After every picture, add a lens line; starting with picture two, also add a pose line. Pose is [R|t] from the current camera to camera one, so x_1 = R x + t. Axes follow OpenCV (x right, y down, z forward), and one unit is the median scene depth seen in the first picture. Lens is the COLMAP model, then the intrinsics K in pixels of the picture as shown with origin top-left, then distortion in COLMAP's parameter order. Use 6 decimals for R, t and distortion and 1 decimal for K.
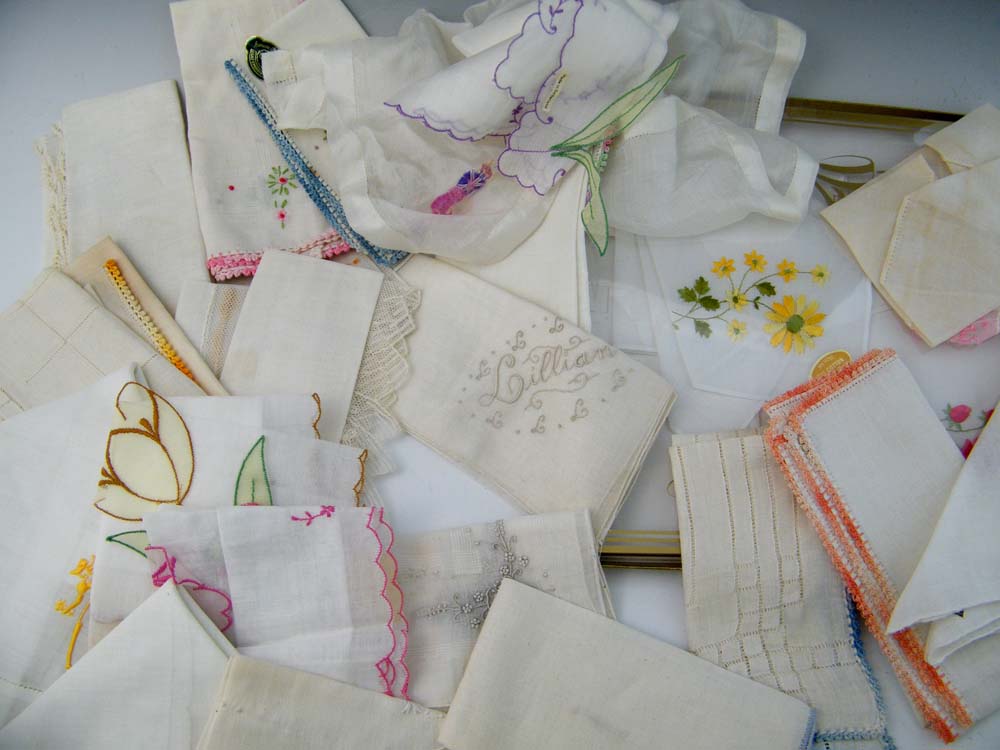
lens RADIAL K [[817.3, 0, 500.0], [0, 817.3, 375.0], [0, 0, 1]] dist [-0.188457, 0.133386]
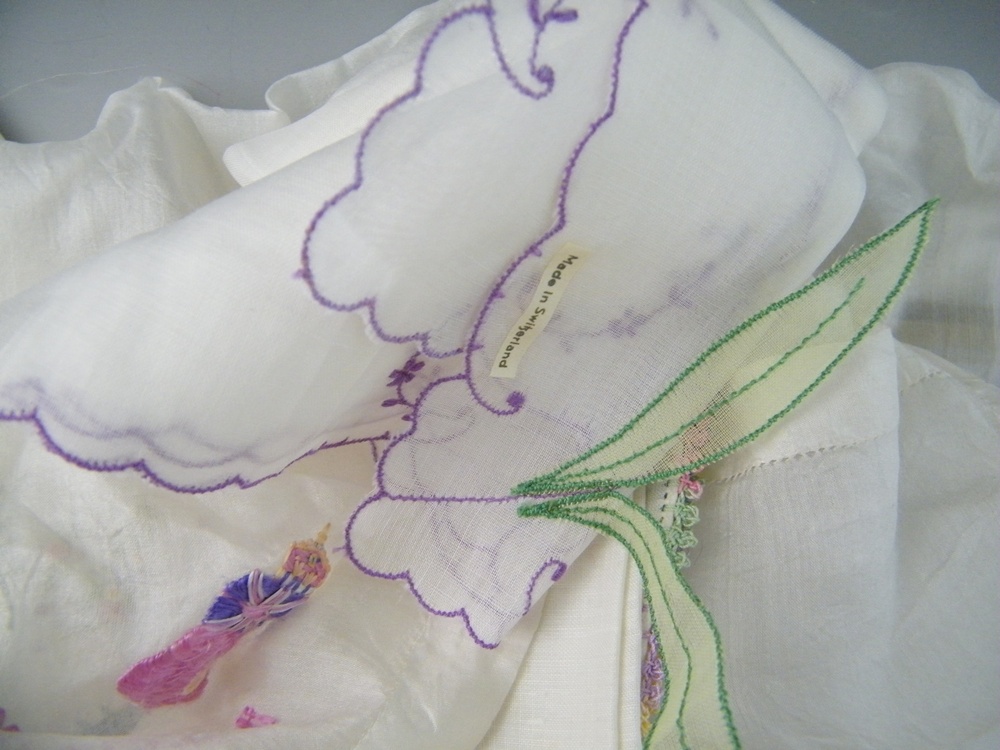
lens RADIAL K [[817.3, 0, 500.0], [0, 817.3, 375.0], [0, 0, 1]] dist [-0.188457, 0.133386]
pose [[0.995257, 0.002507, 0.097244, 0.026536], [0.018716, 0.976056, -0.216713, -0.260502], [-0.095459, 0.217505, 0.971380, 0.696395]]
